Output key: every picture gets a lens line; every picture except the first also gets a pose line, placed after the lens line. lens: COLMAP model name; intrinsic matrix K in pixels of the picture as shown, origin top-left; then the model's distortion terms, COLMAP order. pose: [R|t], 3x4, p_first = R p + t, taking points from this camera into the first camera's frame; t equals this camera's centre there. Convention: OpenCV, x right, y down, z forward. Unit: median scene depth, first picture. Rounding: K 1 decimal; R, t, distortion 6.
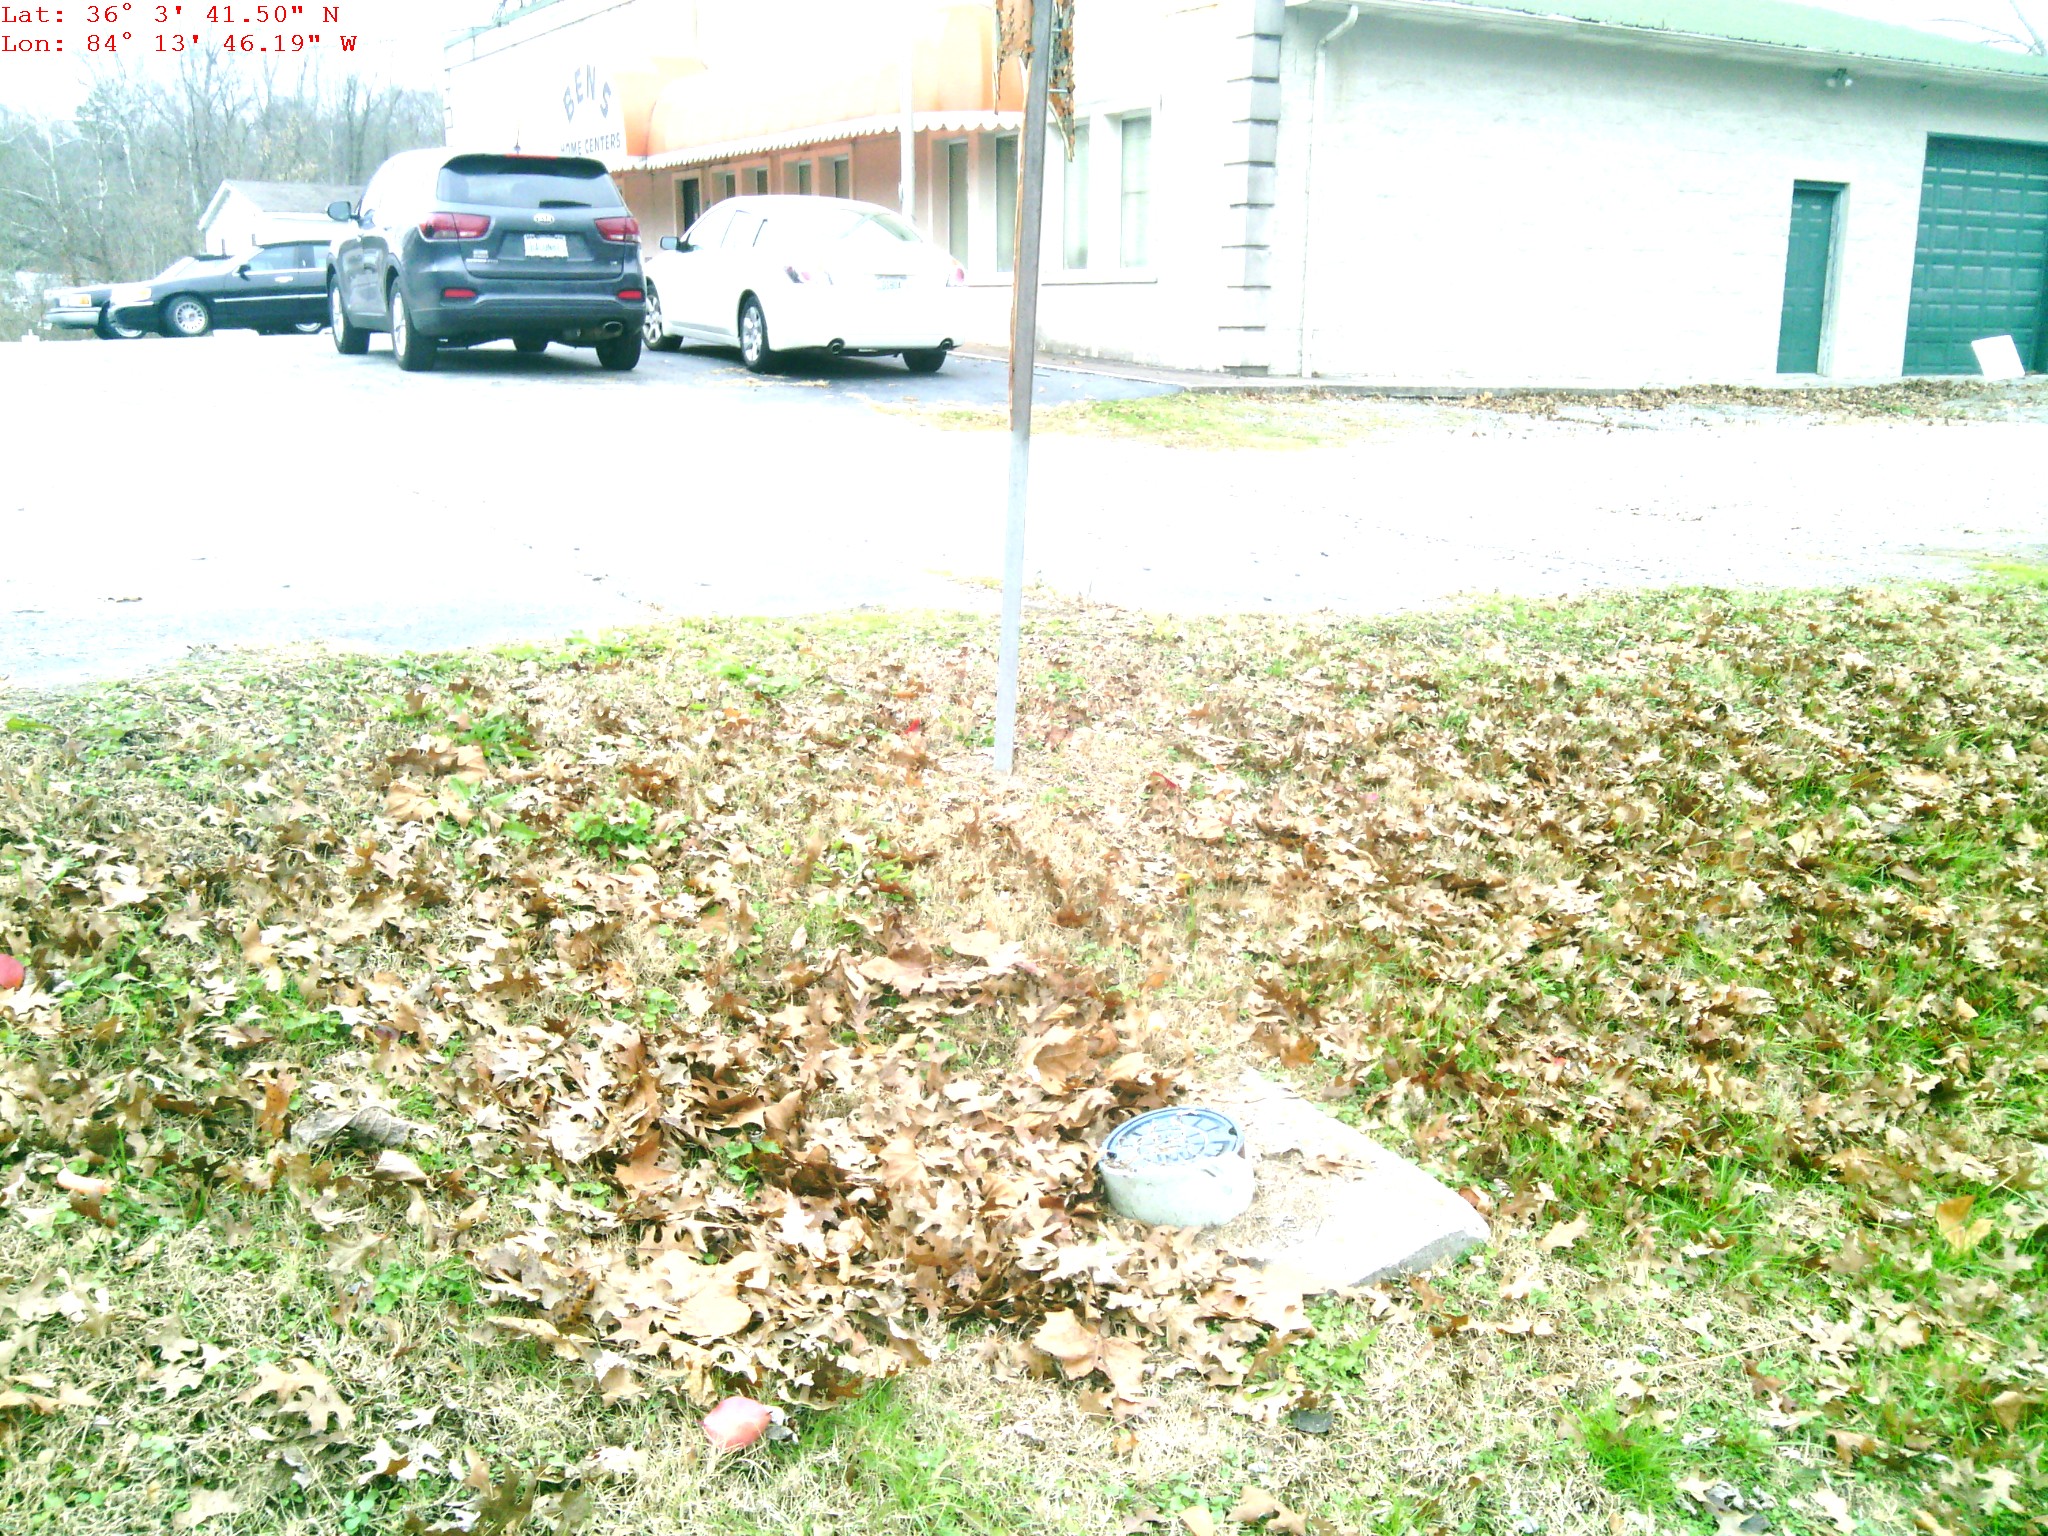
lens RADIAL K [[1885.3, 0, 946.4], [0, 1885.3, 884.4], [0, 0, 1]] dist [0.060621, -0.101896]
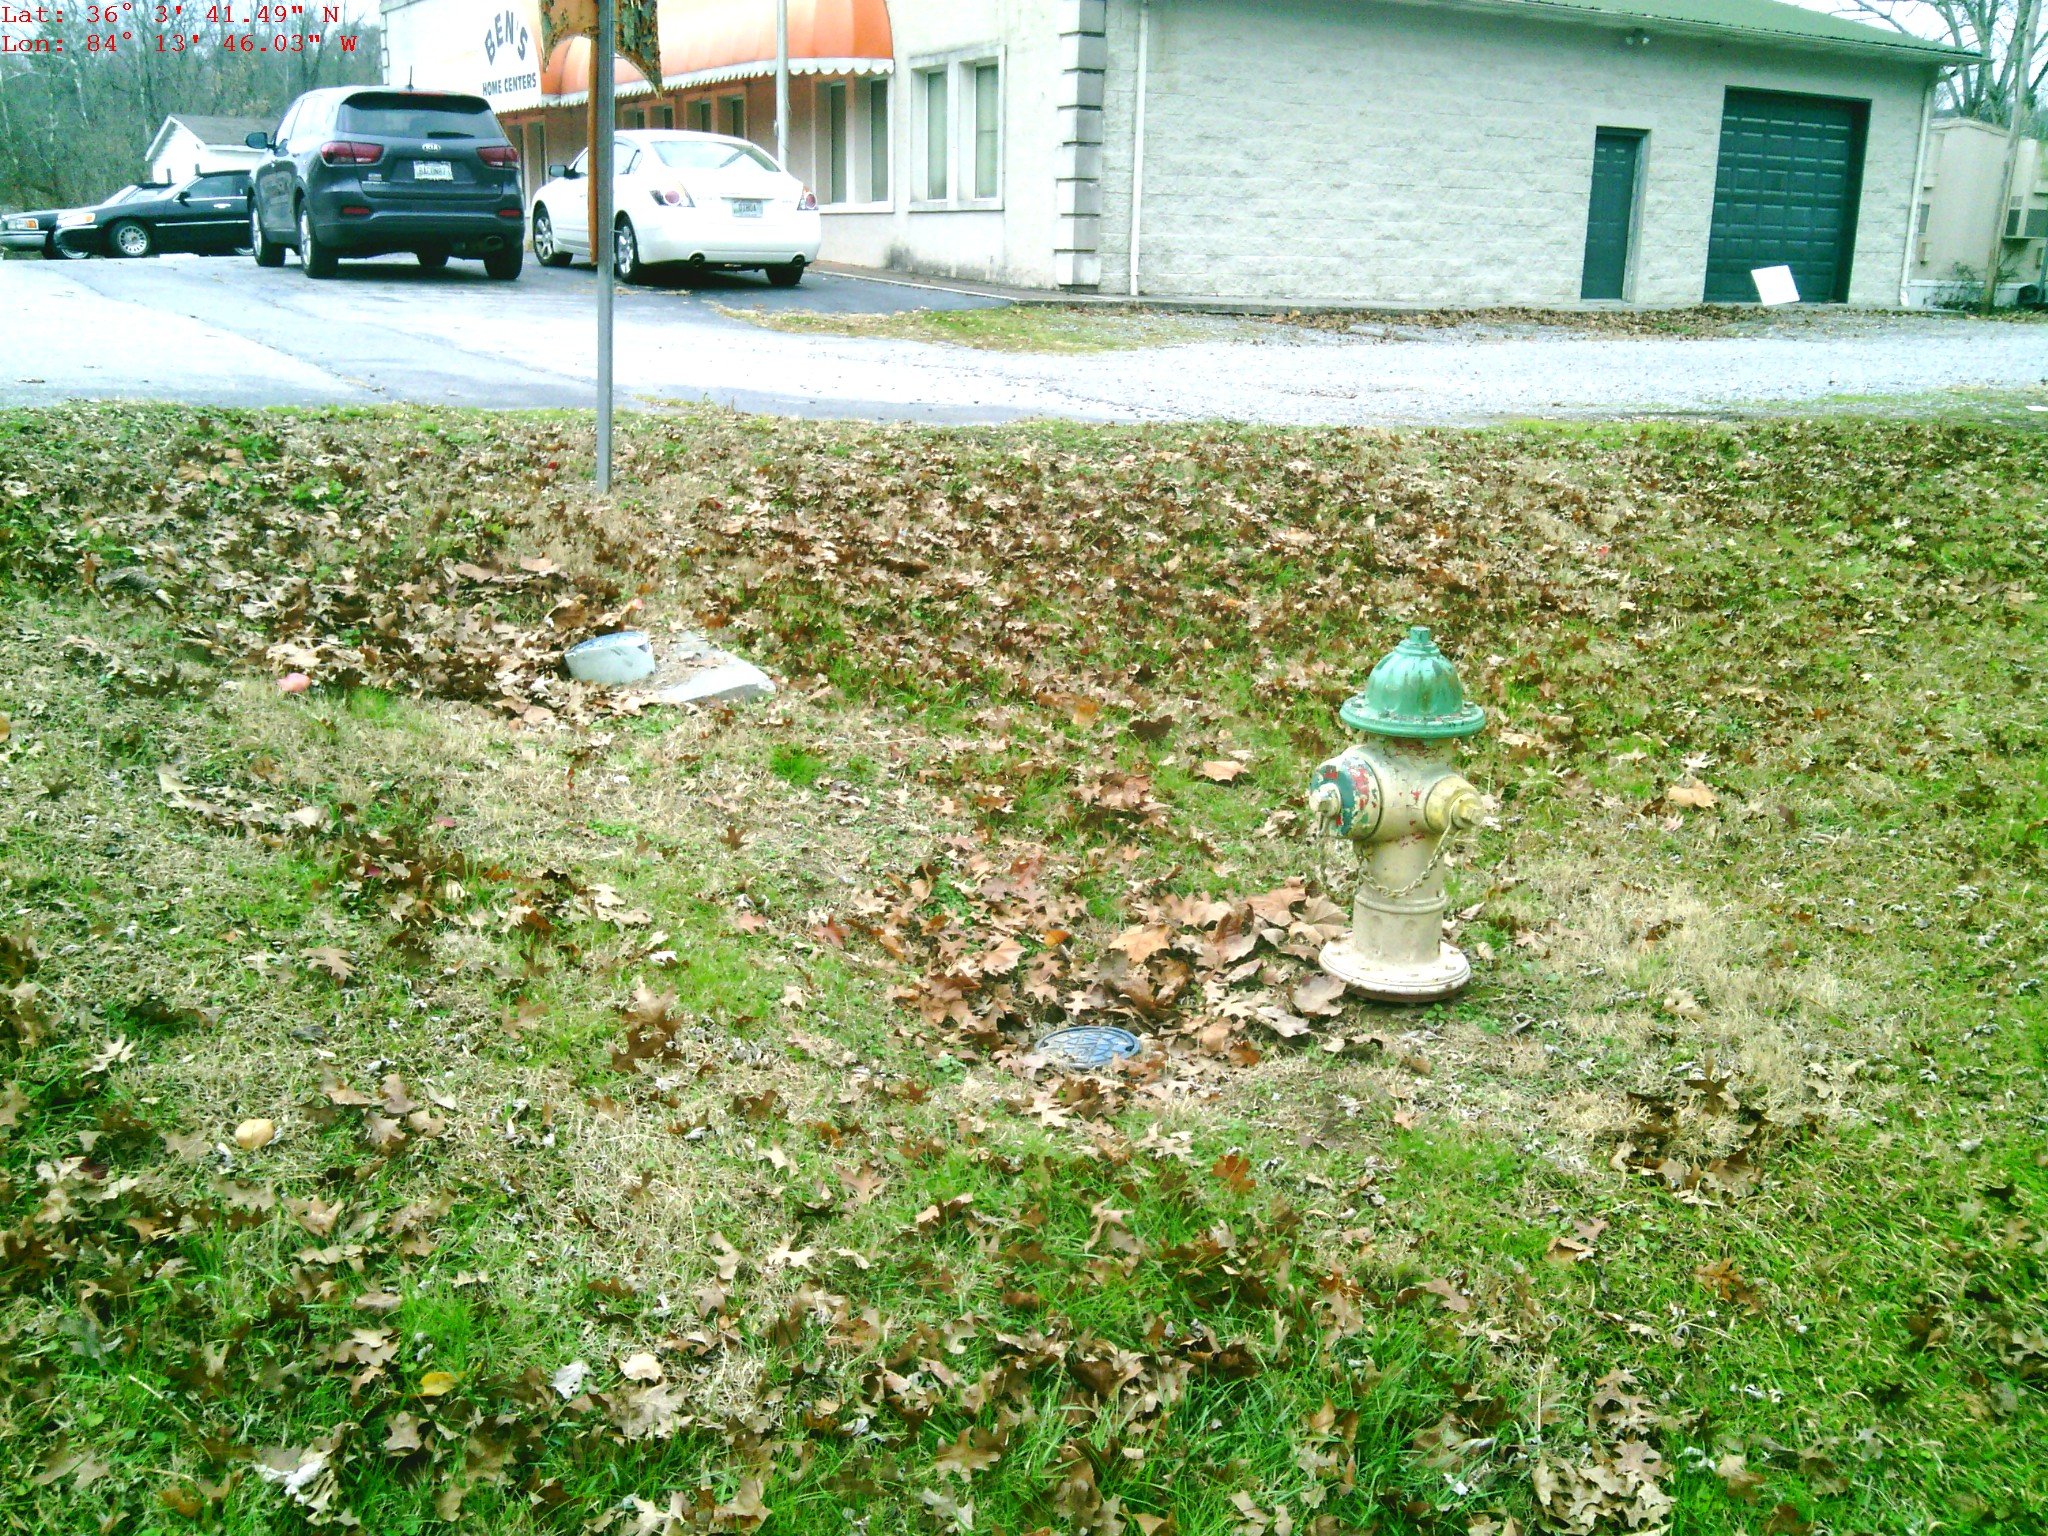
lens RADIAL K [[1961.7, 0, 1024.0], [0, 1961.7, 768.0], [0, 0, 1]] dist [0.077282, -0.192281]
pose [[0.999136, -0.002919, 0.041460, 0.084956], [0.004457, 0.999303, -0.037059, 0.063090], [-0.041323, 0.037211, 0.998453, -0.174511]]
